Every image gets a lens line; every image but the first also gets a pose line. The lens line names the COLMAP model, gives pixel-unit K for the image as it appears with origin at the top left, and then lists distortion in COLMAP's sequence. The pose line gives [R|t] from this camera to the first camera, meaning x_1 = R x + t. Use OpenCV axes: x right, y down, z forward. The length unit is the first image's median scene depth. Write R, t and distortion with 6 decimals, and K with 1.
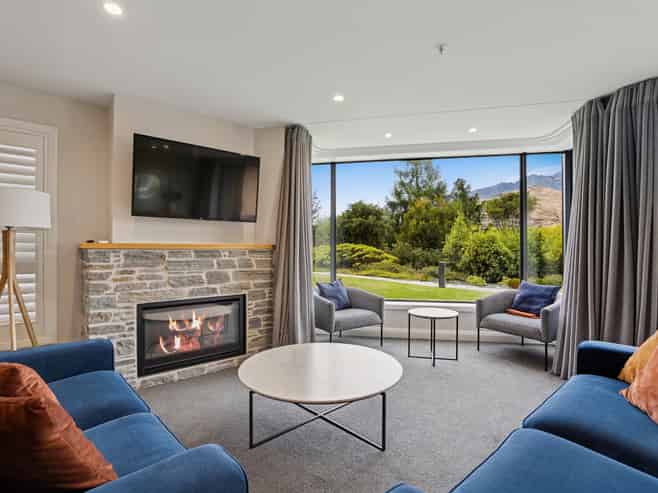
lens RADIAL K [[336.0, 0, 330.6], [0, 336.0, 249.2], [0, 0, 1]] dist [-0.043370, 0.015335]
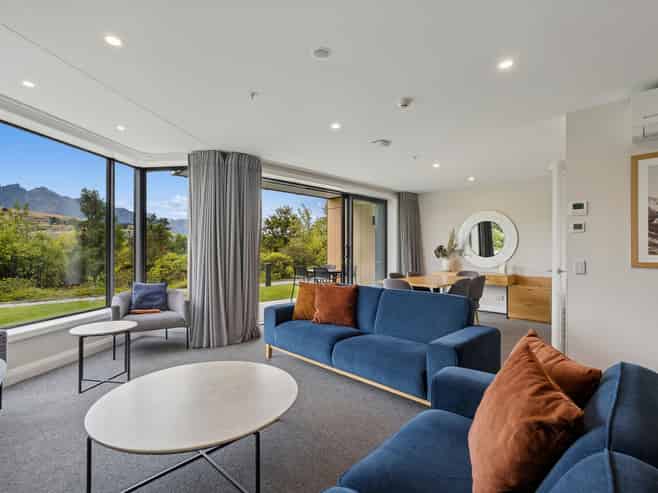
lens RADIAL K [[336.0, 0, 330.6], [0, 336.0, 249.2], [0, 0, 1]] dist [-0.043370, 0.015335]
pose [[-0.073107, 0.003306, 0.997319, -0.612602], [0.000009, 0.999995, -0.003314, -0.007834], [-0.997324, -0.000233, -0.073106, 0.508687]]
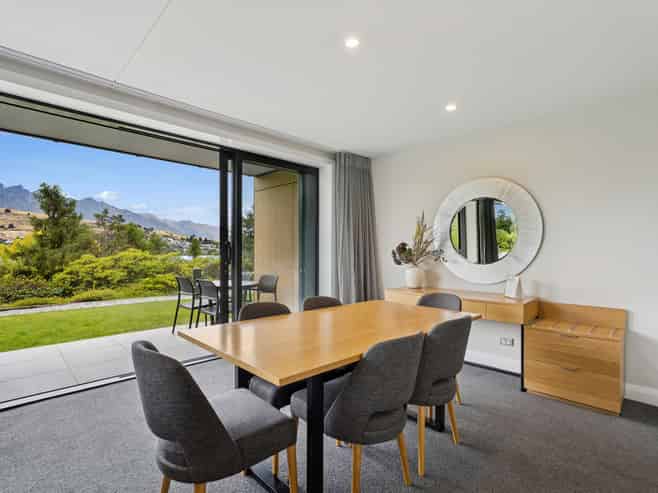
lens RADIAL K [[336.0, 0, 330.6], [0, 336.0, 249.2], [0, 0, 1]] dist [-0.043370, 0.015335]
pose [[-0.056266, 0.007261, 0.998389, 0.241347], [-0.000410, 0.999973, -0.007296, -0.006592], [-0.998416, -0.000820, -0.056262, -0.005769]]
